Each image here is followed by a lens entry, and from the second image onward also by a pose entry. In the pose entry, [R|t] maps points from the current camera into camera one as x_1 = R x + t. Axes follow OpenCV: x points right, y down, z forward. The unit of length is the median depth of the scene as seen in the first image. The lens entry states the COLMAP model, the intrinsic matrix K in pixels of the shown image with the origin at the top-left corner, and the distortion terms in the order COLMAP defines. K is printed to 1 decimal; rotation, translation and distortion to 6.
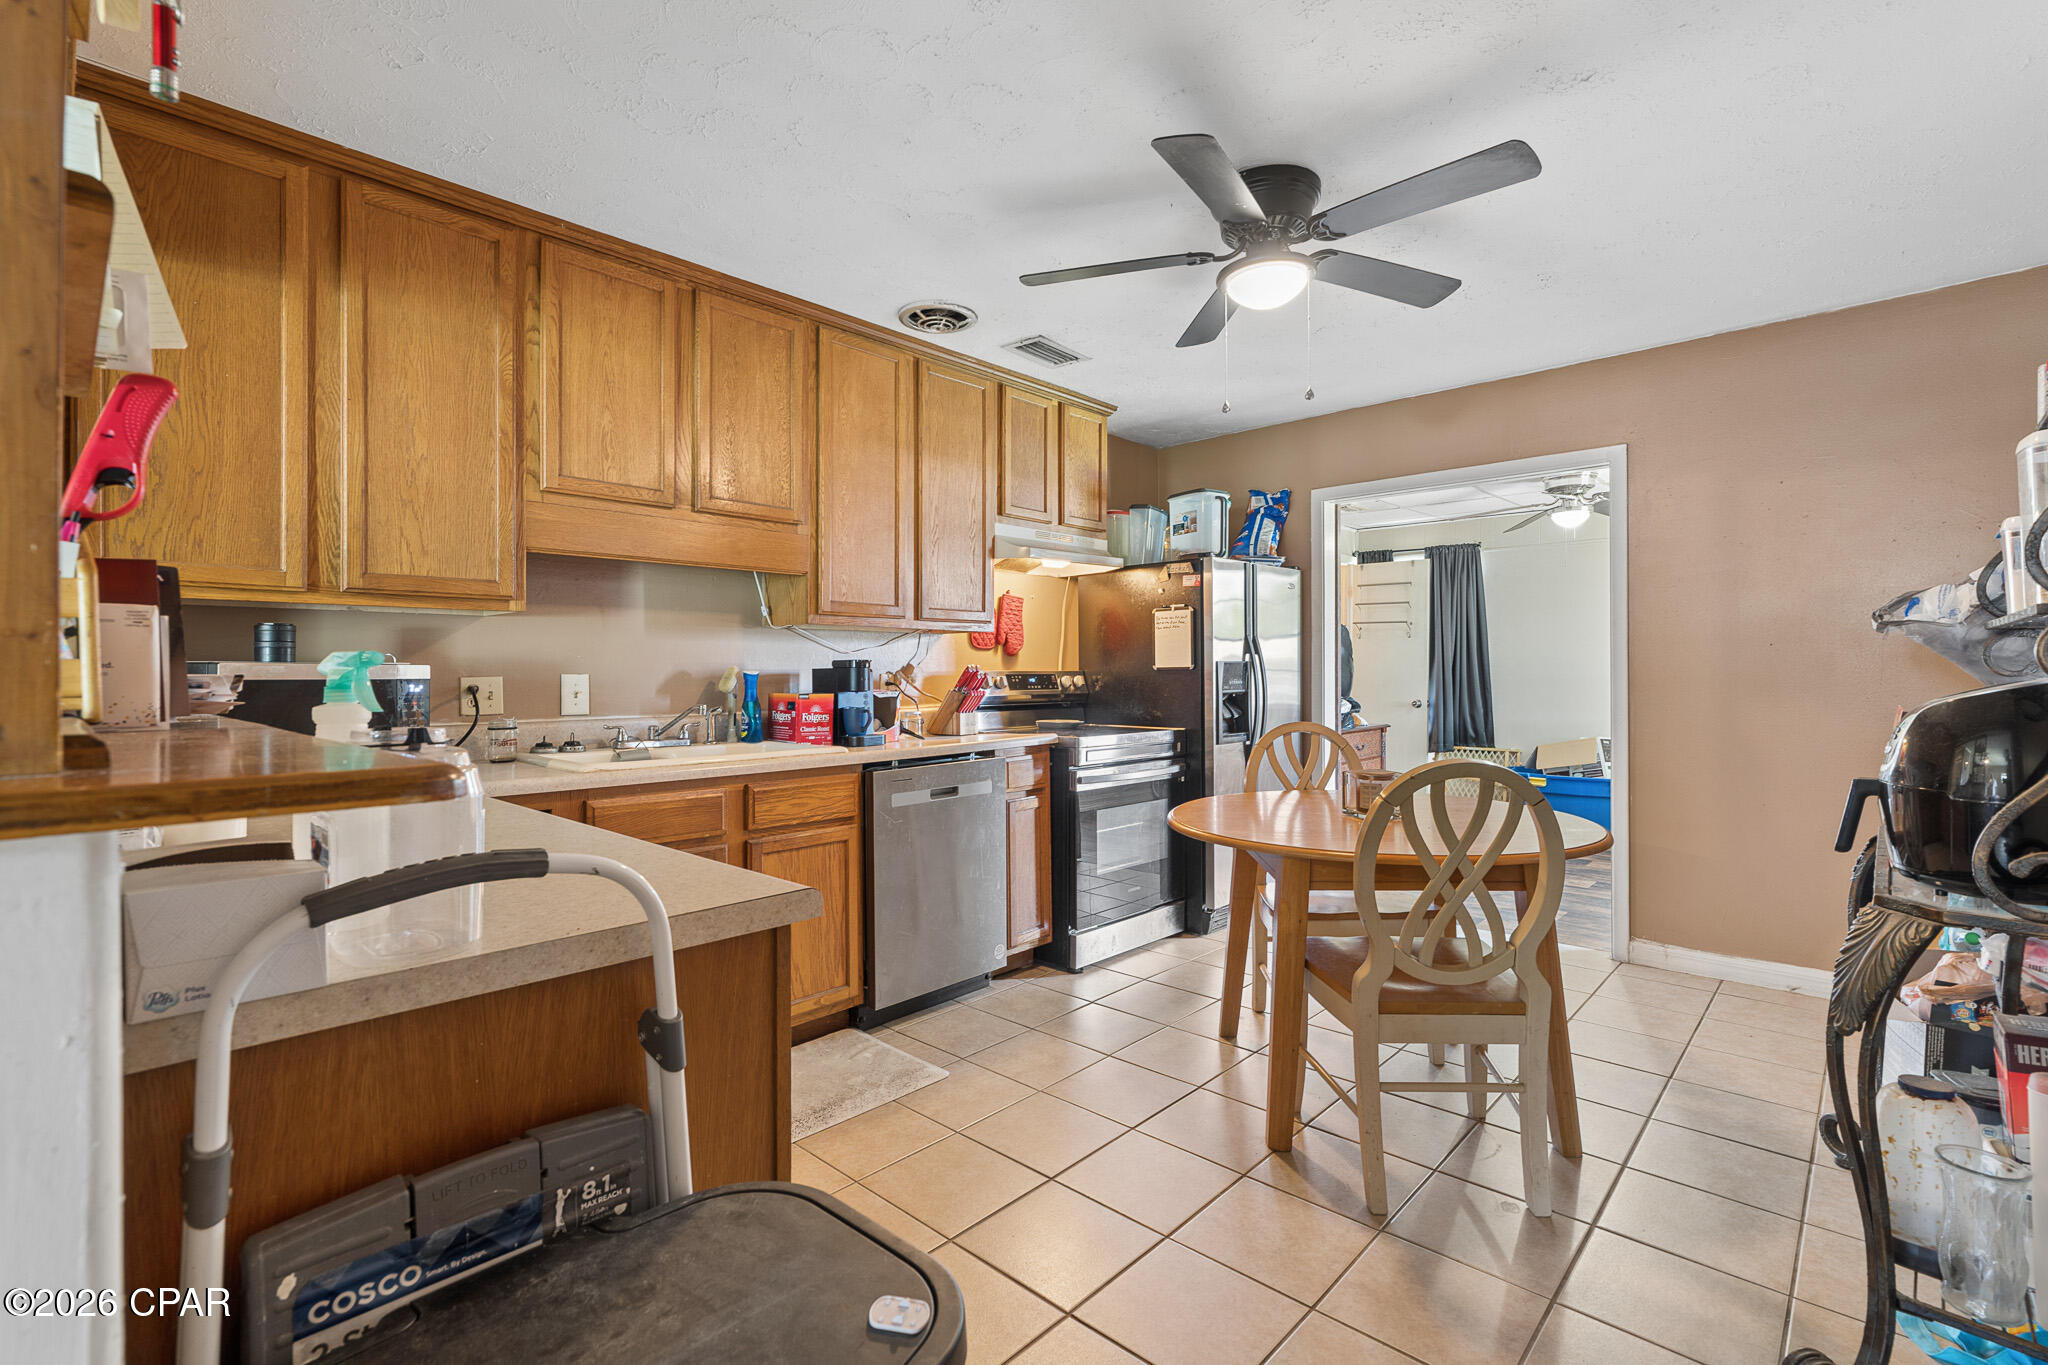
lens RADIAL K [[928.9, 0, 1022.6], [0, 928.9, 670.2], [0, 0, 1]] dist [-0.000403, -0.000094]
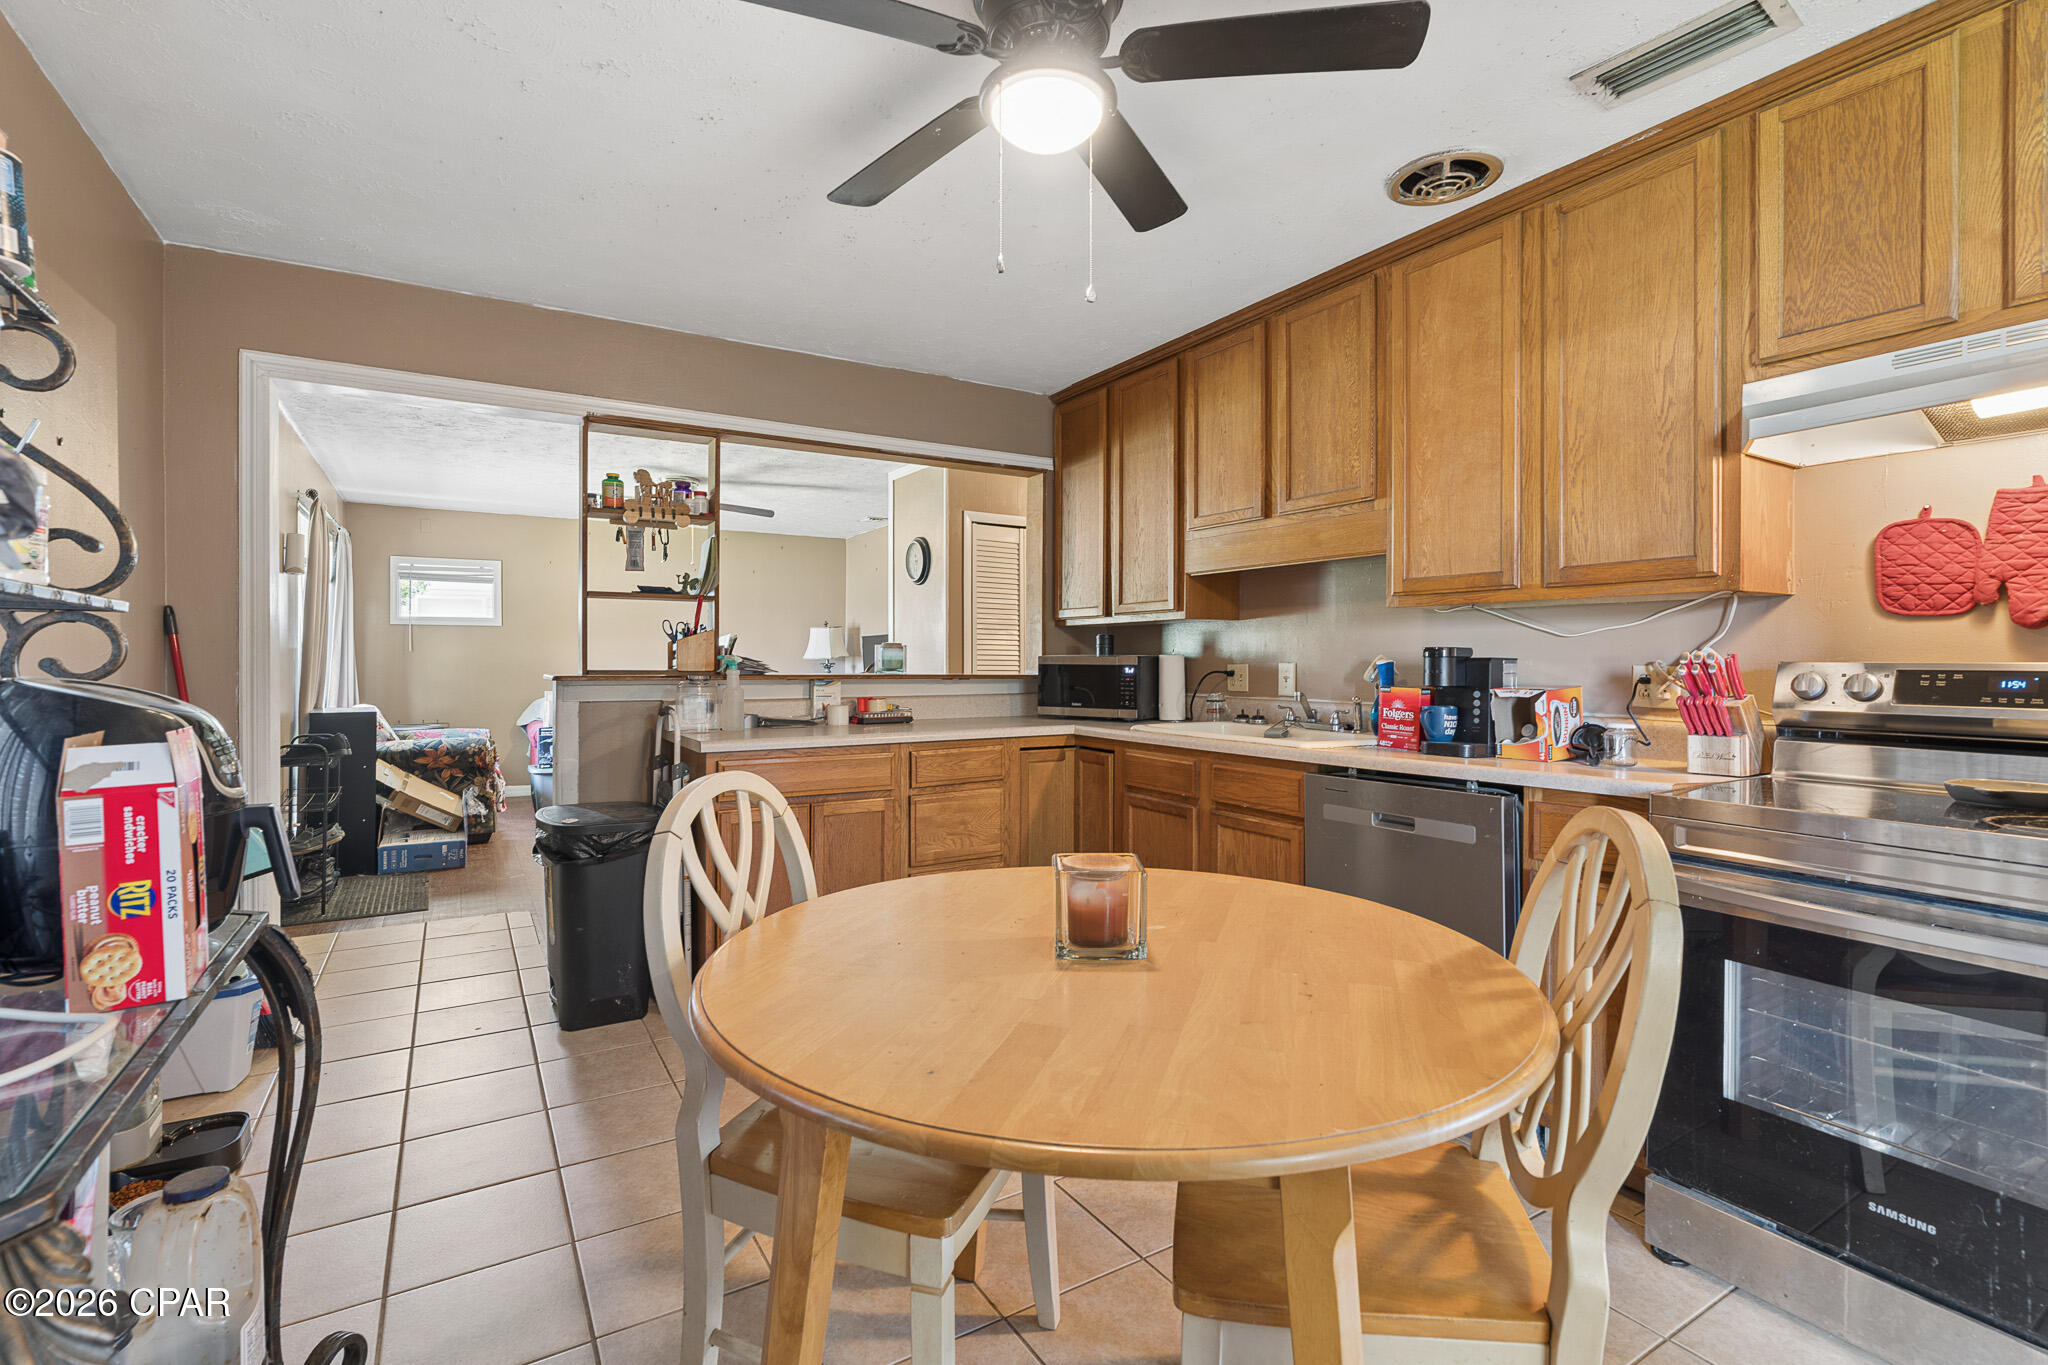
lens RADIAL K [[928.9, 0, 1021.1], [0, 928.9, 669.9], [0, 0, 1]] dist [-0.000403, -0.000094]
pose [[-0.264549, 0.016719, -0.964227, 0.731101], [0.003717, 0.999860, 0.016317, -0.006769], [0.964365, 0.000733, -0.264574, 0.906390]]
